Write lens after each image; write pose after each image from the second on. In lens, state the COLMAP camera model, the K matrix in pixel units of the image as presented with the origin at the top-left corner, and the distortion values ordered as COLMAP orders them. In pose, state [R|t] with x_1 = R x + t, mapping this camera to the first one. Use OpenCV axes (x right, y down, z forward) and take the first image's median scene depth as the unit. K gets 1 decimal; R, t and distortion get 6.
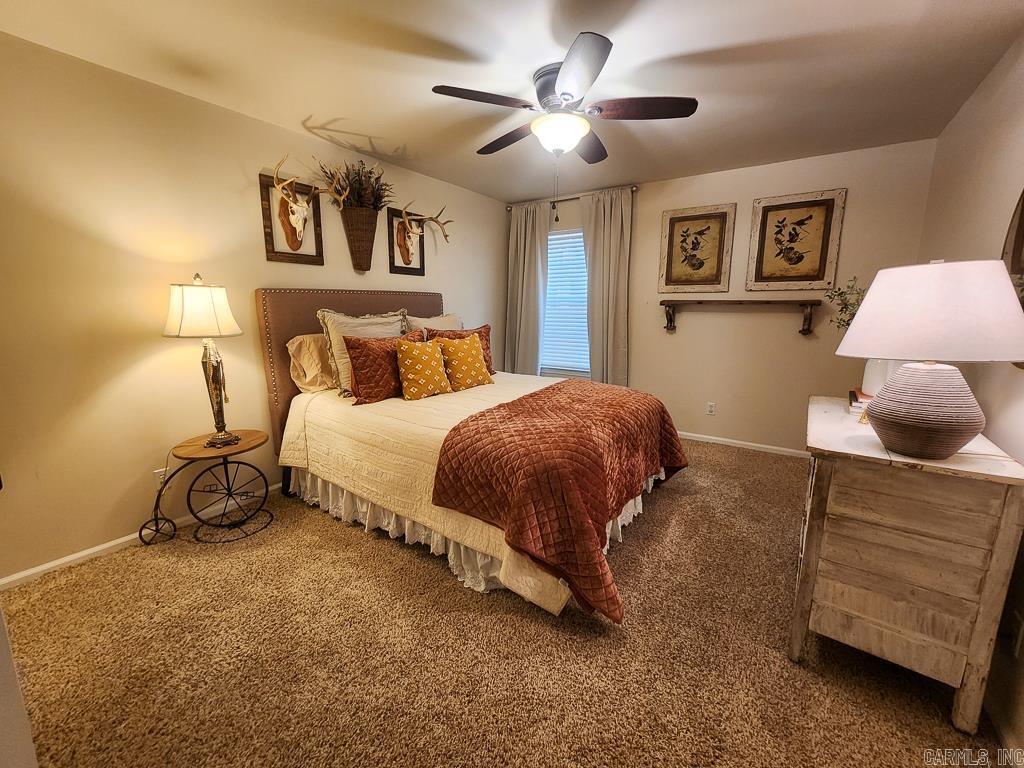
lens RADIAL K [[420.6, 0, 512.0], [0, 420.6, 384.0], [0, 0, 1]] dist [-0.000550, -0.000066]
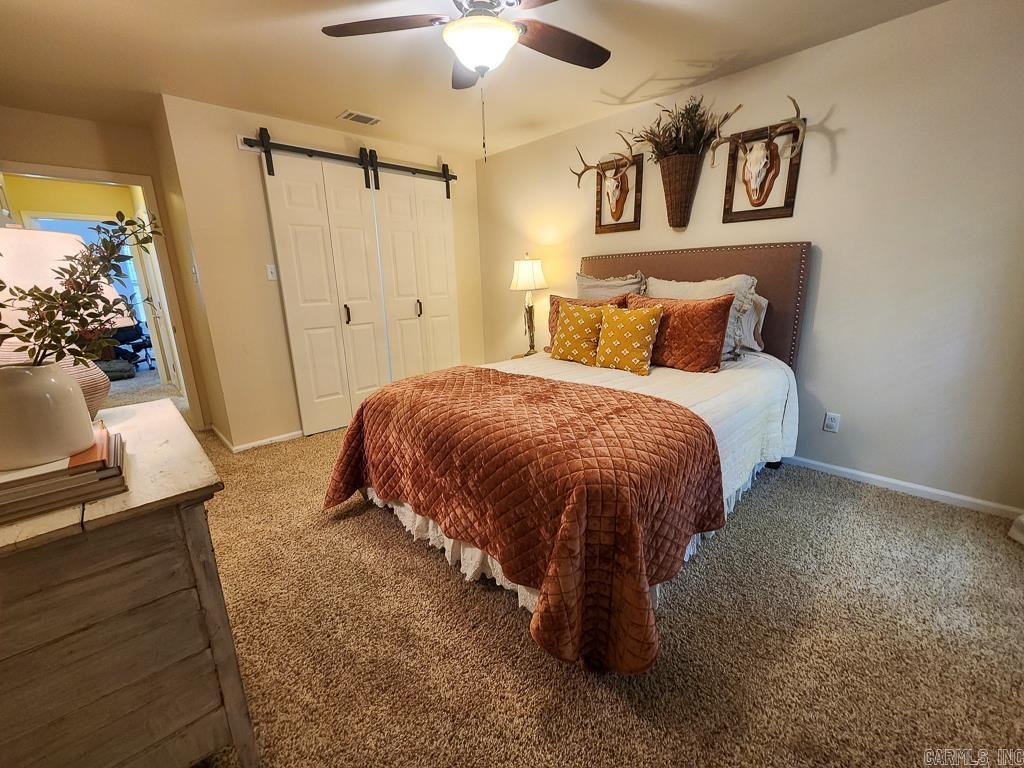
lens RADIAL K [[420.6, 0, 512.0], [0, 420.6, 384.0], [0, 0, 1]] dist [-0.000550, -0.000066]
pose [[-0.193030, 0.233035, -0.953118, 0.705489], [-0.166792, 0.949456, 0.265920, -0.142870], [0.966913, 0.210303, -0.144405, 0.929254]]
